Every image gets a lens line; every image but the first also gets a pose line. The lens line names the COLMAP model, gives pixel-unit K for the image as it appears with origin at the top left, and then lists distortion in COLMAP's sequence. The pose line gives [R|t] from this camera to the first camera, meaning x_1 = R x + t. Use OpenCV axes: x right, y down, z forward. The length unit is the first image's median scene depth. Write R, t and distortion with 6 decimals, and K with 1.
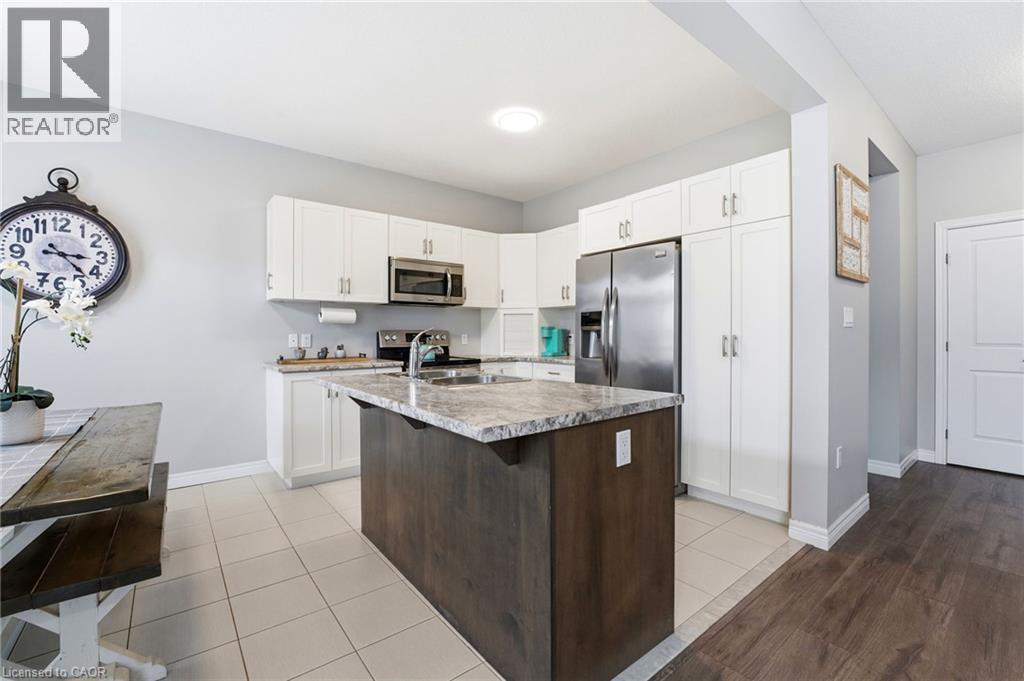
lens RADIAL K [[443.5, 0, 511.8], [0, 443.5, 333.9], [0, 0, 1]] dist [-0.026139, 0.003739]
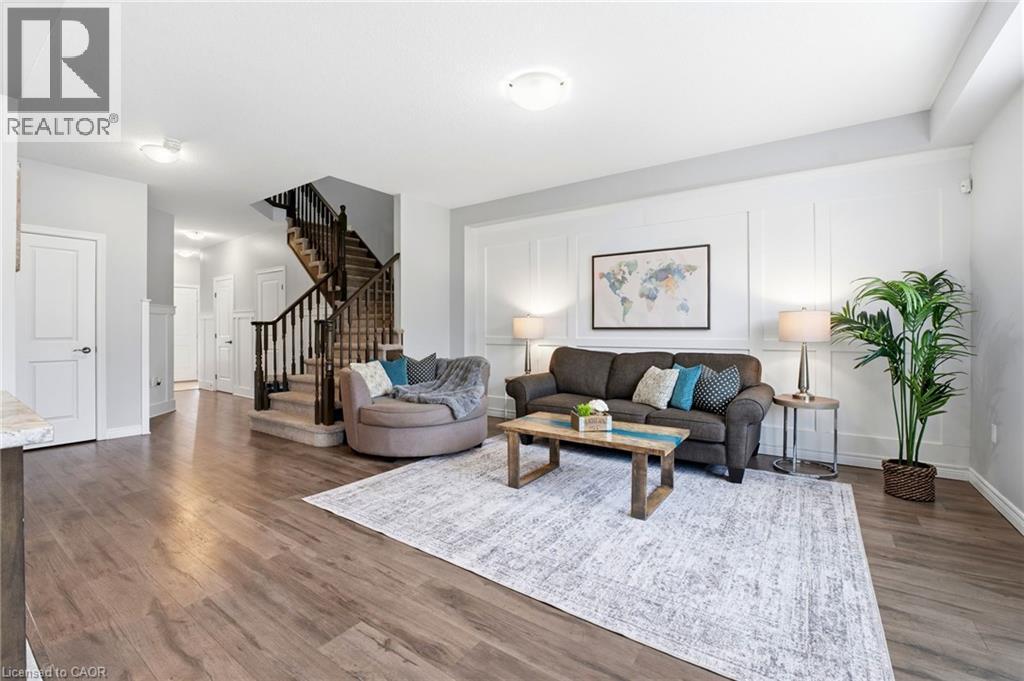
lens RADIAL K [[443.5, 0, 511.7], [0, 443.5, 333.8], [0, 0, 1]] dist [-0.026139, 0.003739]
pose [[-0.283129, -0.006014, 0.959063, -0.365202], [0.000565, 0.999979, 0.006438, 0.006428], [-0.959082, 0.002364, -0.283119, 0.121270]]
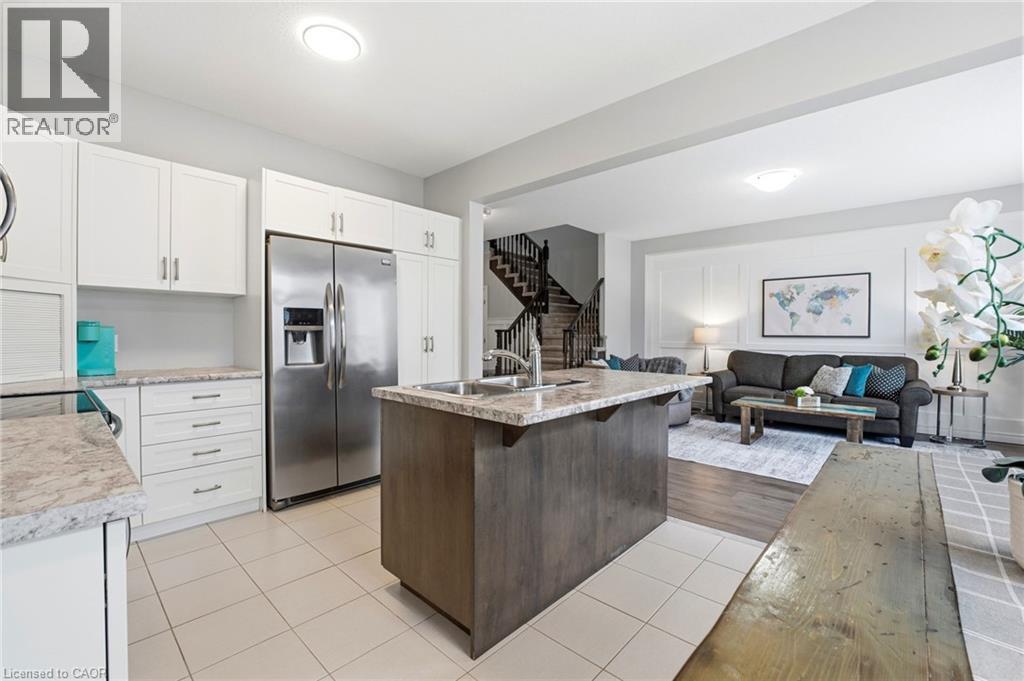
lens RADIAL K [[443.5, 0, 506.1], [0, 443.5, 336.8], [0, 0, 1]] dist [-0.026139, 0.003739]
pose [[-0.151080, -0.004599, 0.988511, -0.702696], [-0.004047, 0.999984, 0.004034, -0.001784], [-0.988513, -0.003391, -0.151097, 0.776730]]
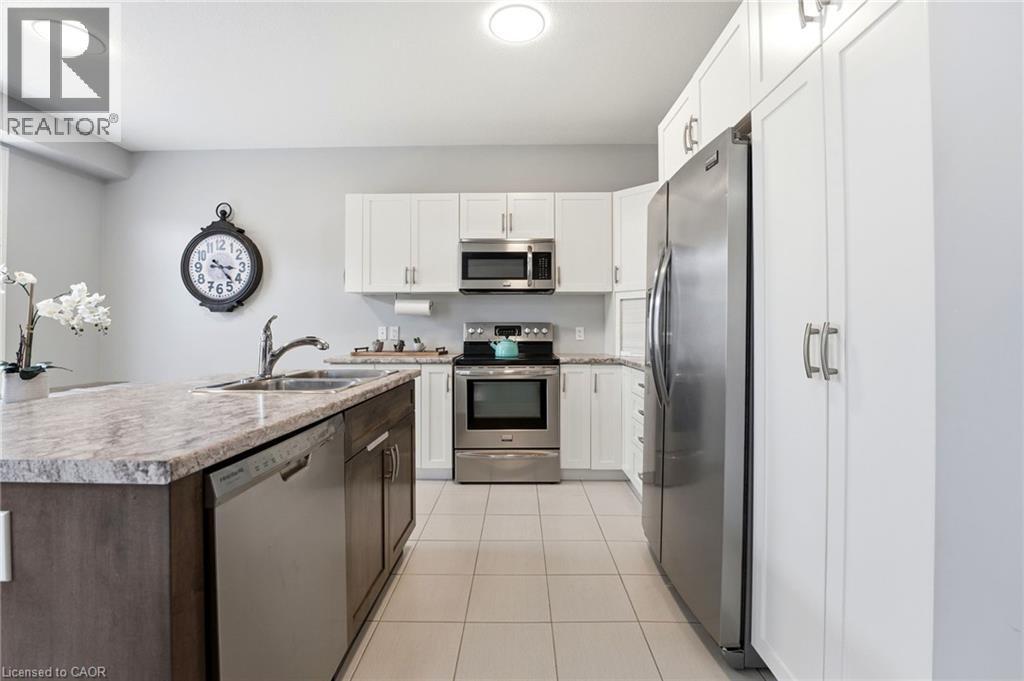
lens RADIAL K [[443.5, 0, 509.7], [0, 443.5, 325.4], [0, 0, 1]] dist [-0.026139, 0.003739]
pose [[0.775387, -0.005142, -0.631466, 0.420249], [-0.000792, 0.999958, -0.009115, 0.007501], [0.631486, 0.007567, 0.775350, 0.420400]]
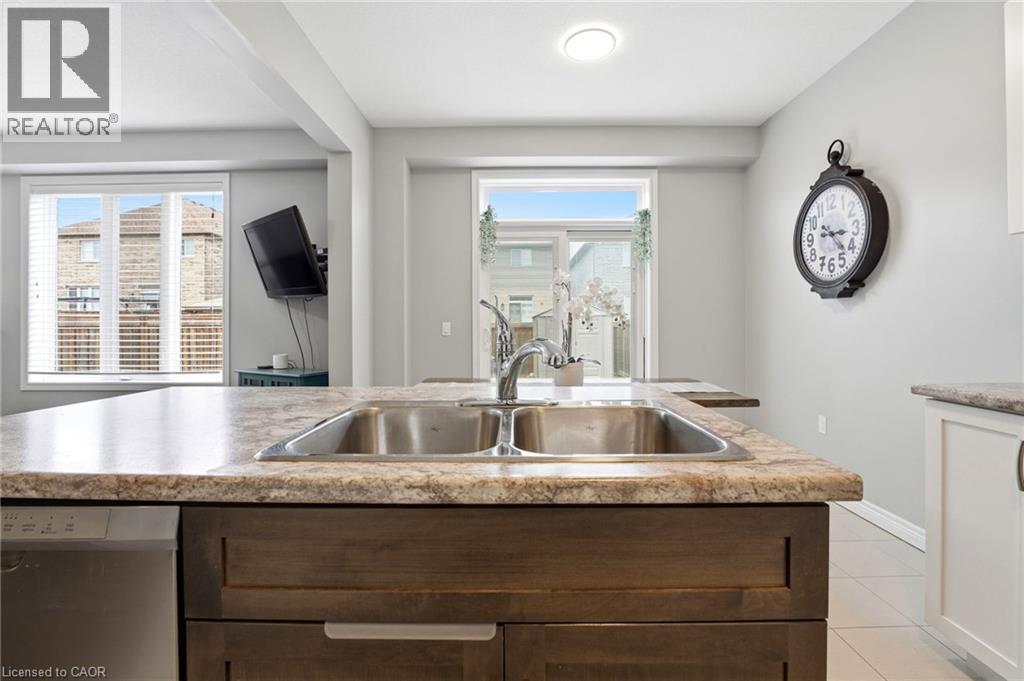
lens RADIAL K [[443.5, 0, 512.4], [0, 443.5, 329.9], [0, 0, 1]] dist [-0.026139, 0.003739]
pose [[-0.613090, 0.013284, -0.789901, 0.111686], [0.005934, 0.999908, 0.012210, 0.007245], [0.789991, 0.002798, -0.613112, 0.847859]]
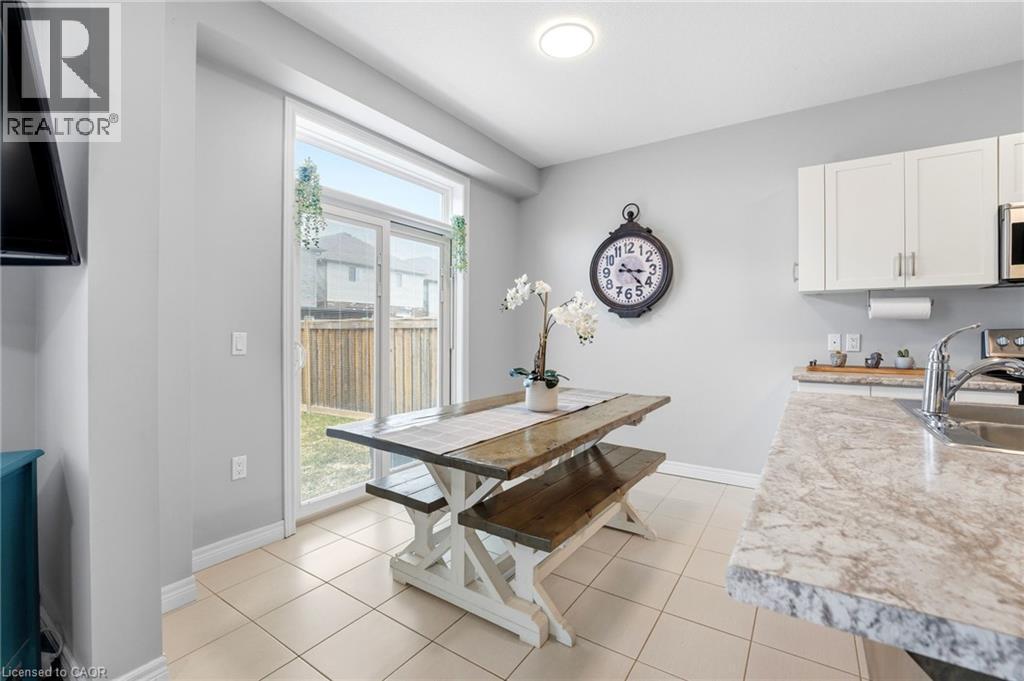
lens RADIAL K [[443.5, 0, 513.7], [0, 443.5, 333.1], [0, 0, 1]] dist [-0.026139, 0.003739]
pose [[0.314495, 0.004139, -0.949250, 0.082461], [-0.004453, 0.999986, 0.002885, -0.001190], [0.949249, 0.003320, 0.314509, 0.213529]]
